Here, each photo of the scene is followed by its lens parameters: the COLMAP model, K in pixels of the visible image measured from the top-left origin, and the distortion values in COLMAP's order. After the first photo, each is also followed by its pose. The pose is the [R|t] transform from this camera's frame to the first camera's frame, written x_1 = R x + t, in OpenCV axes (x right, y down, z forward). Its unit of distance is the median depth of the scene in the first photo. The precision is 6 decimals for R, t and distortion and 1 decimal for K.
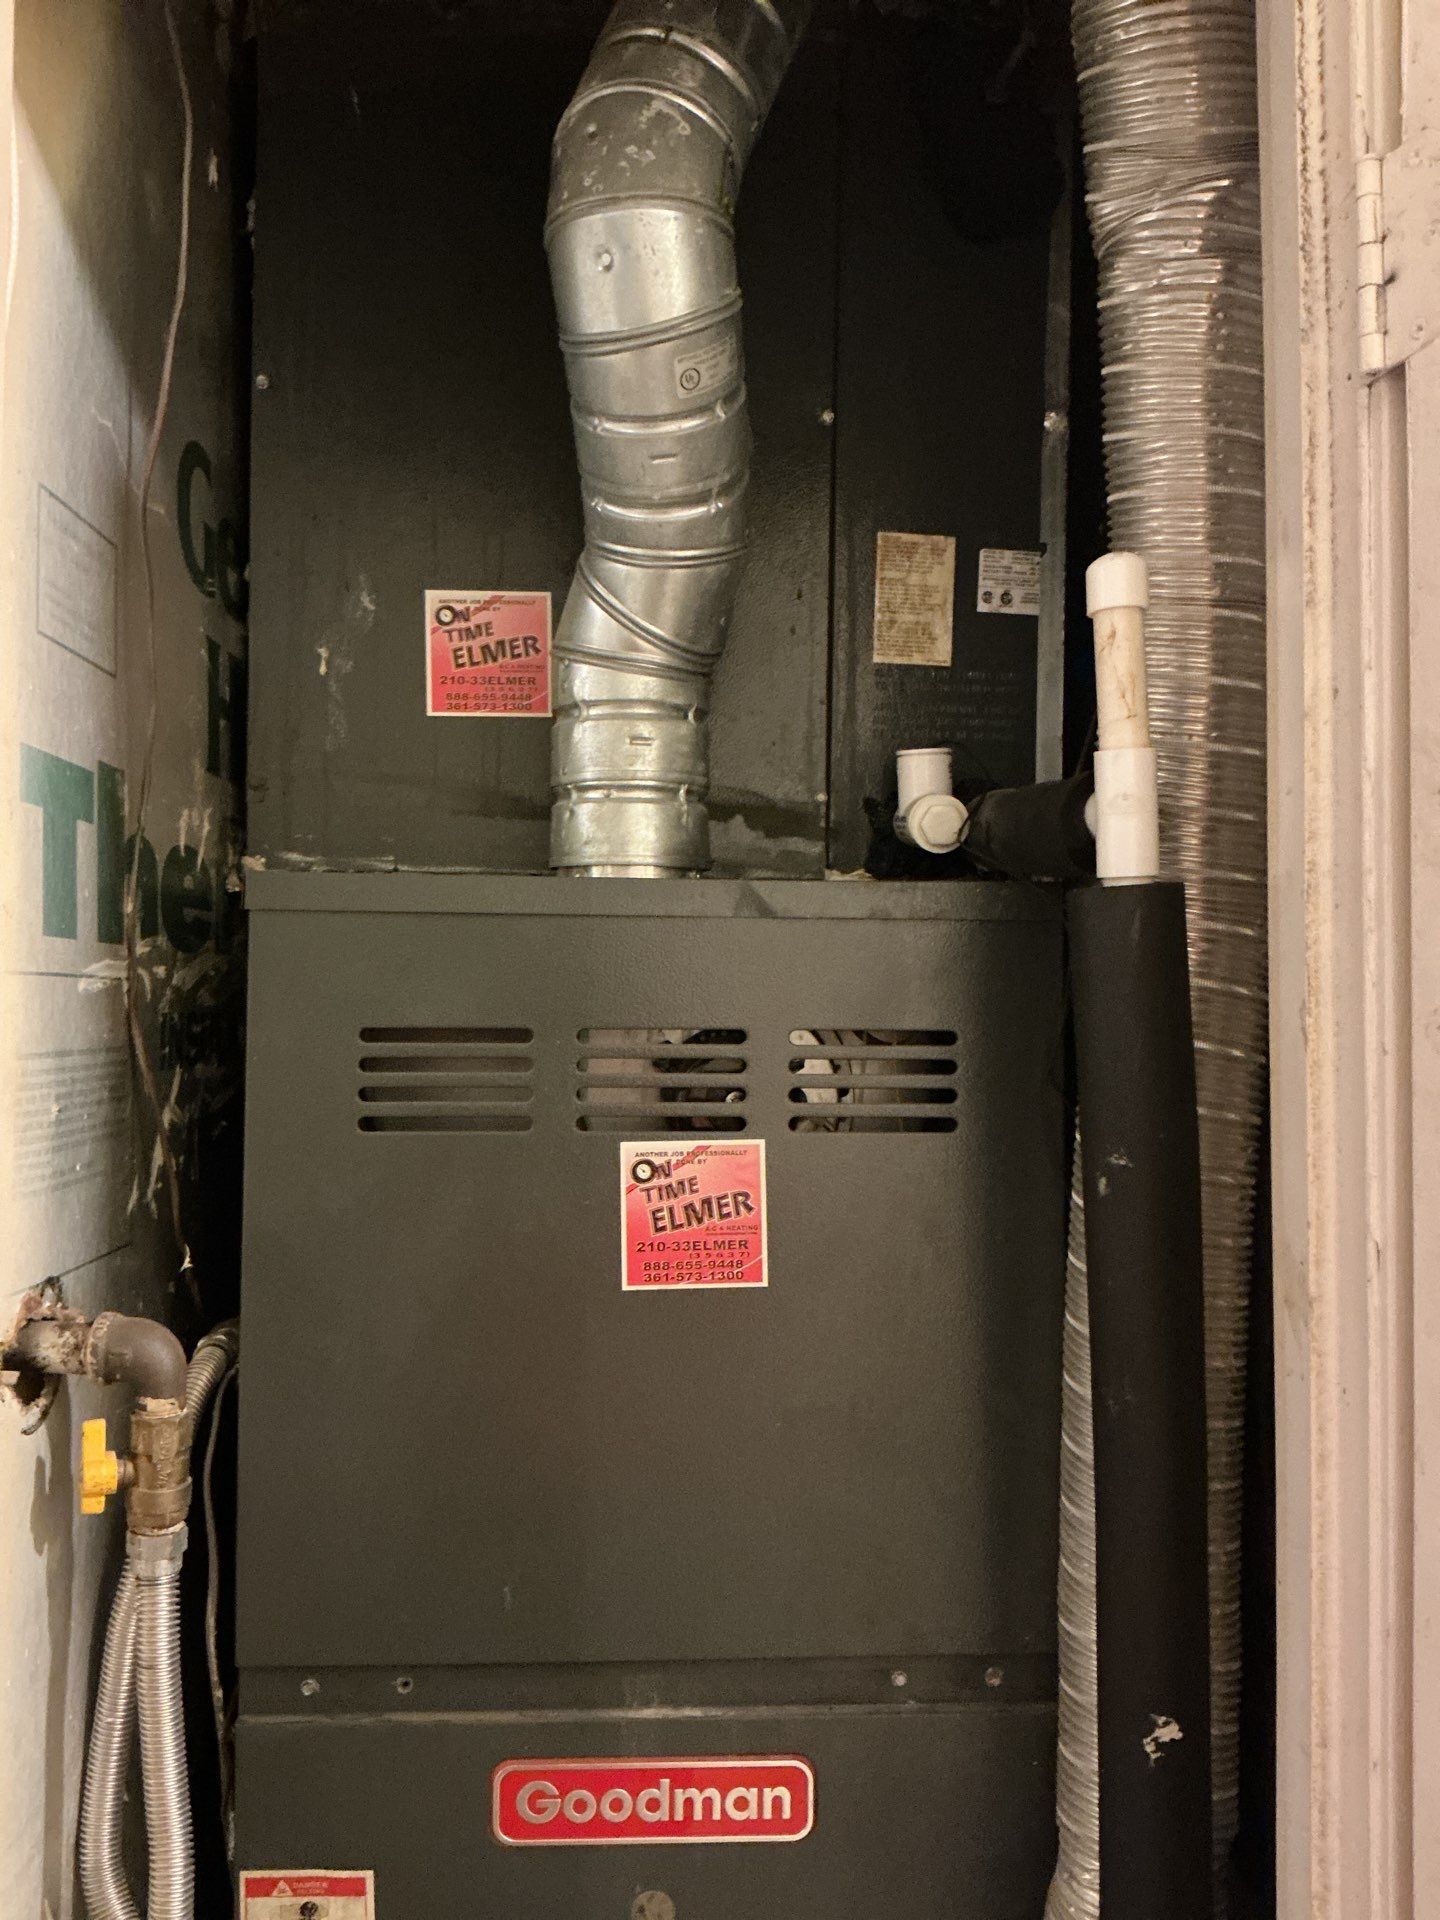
lens RADIAL K [[1645.3, 0, 719.9], [0, 1645.3, 940.7], [0, 0, 1]] dist [0.059518, -0.128684]
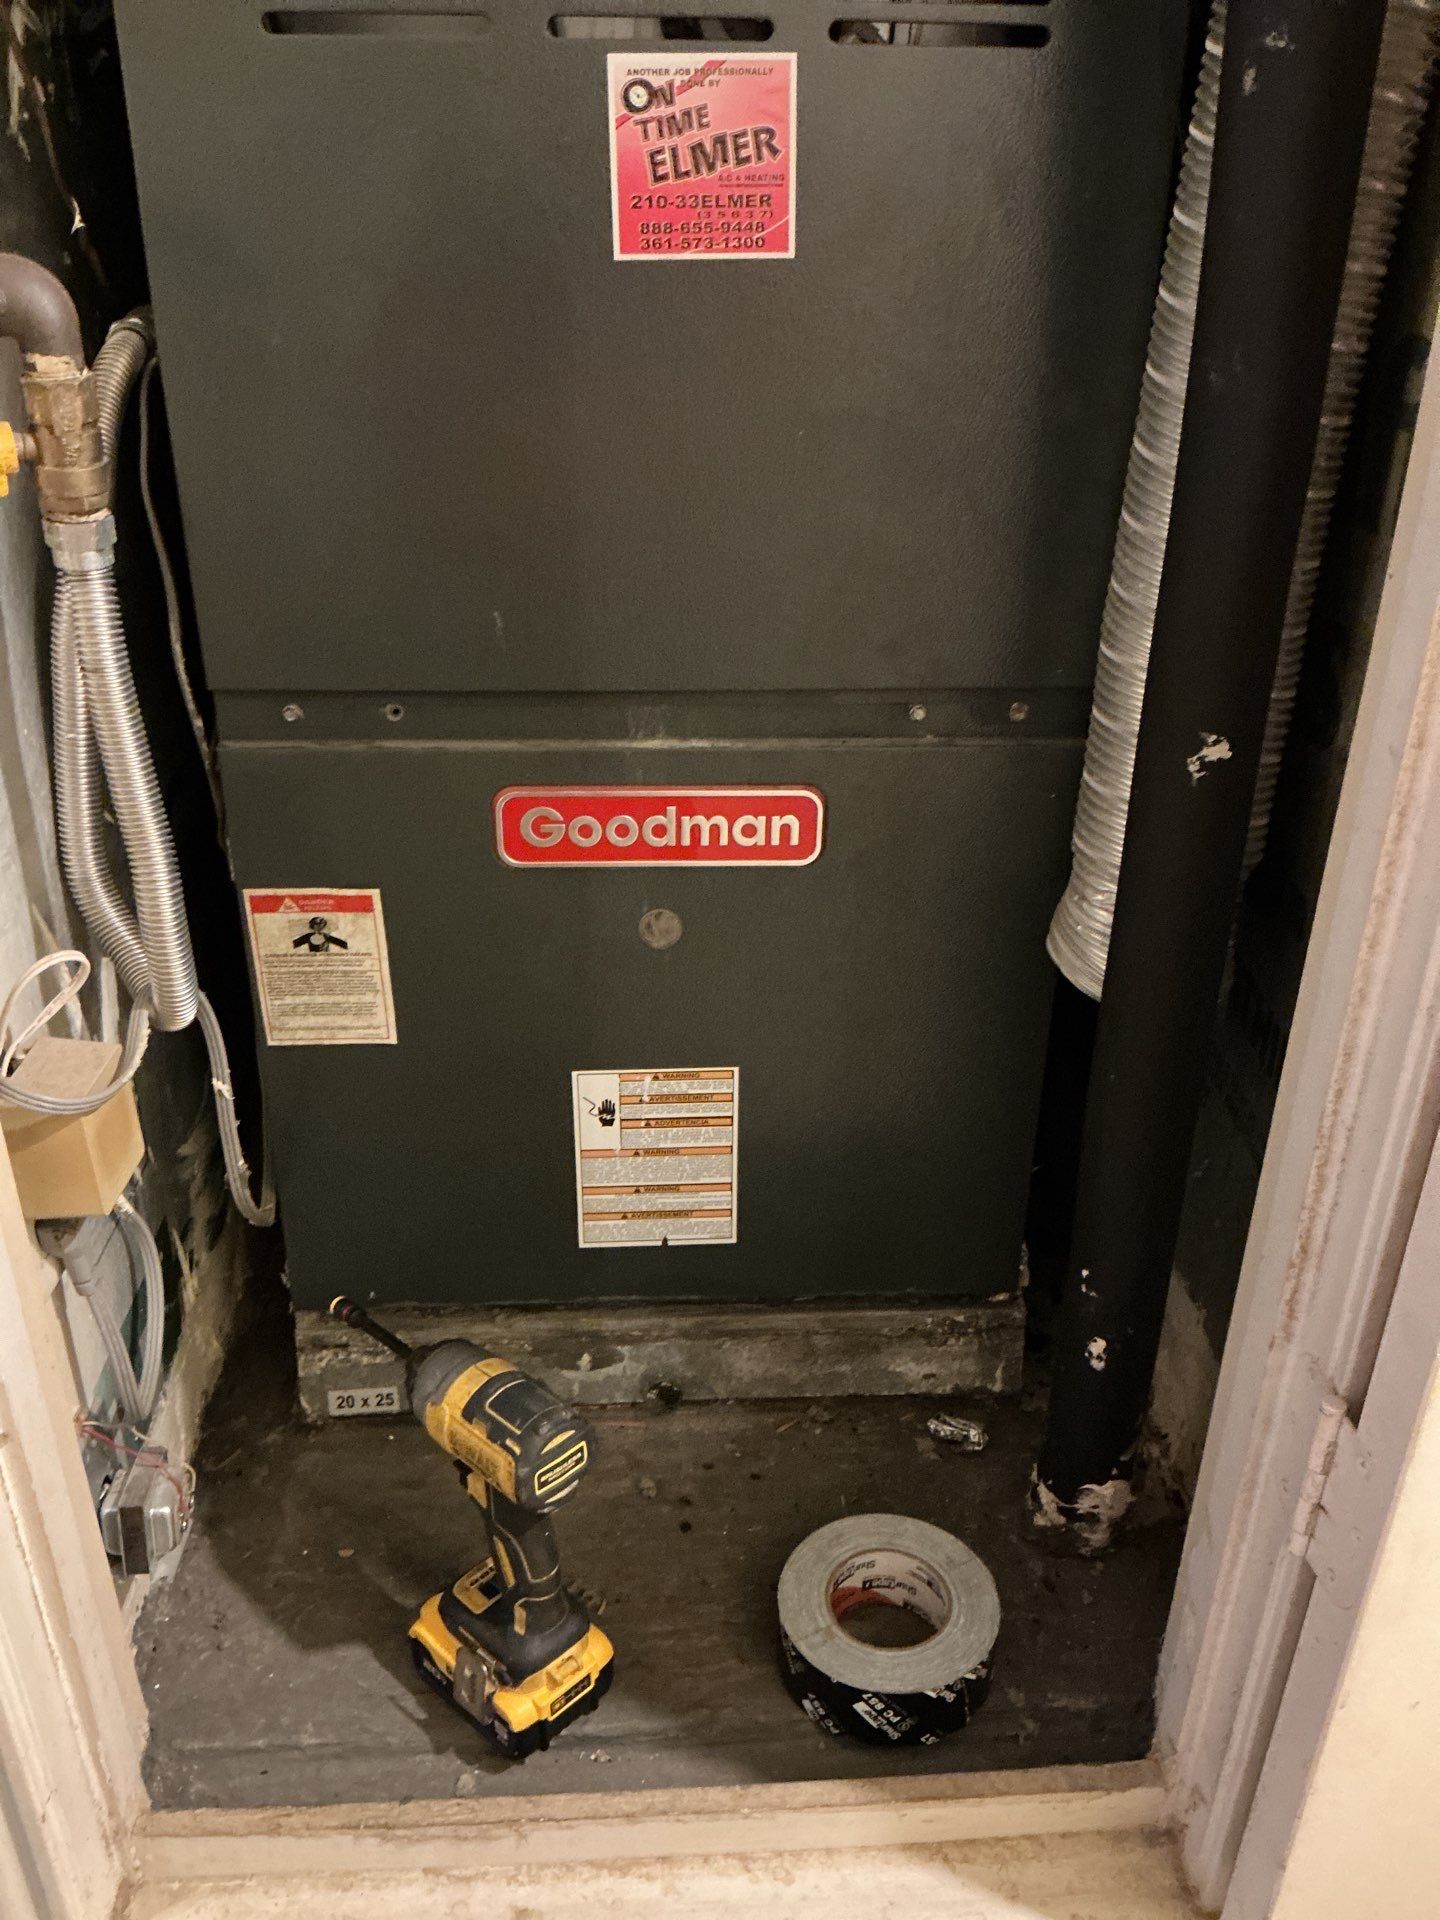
lens RADIAL K [[1645.3, 0, 716.3], [0, 1645.3, 955.9], [0, 0, 1]] dist [0.059518, -0.128684]
pose [[0.999972, 0.006217, 0.004174, -0.010562], [-0.007472, 0.864940, 0.501820, 0.098299], [-0.000490, -0.501837, 0.864962, 0.121665]]
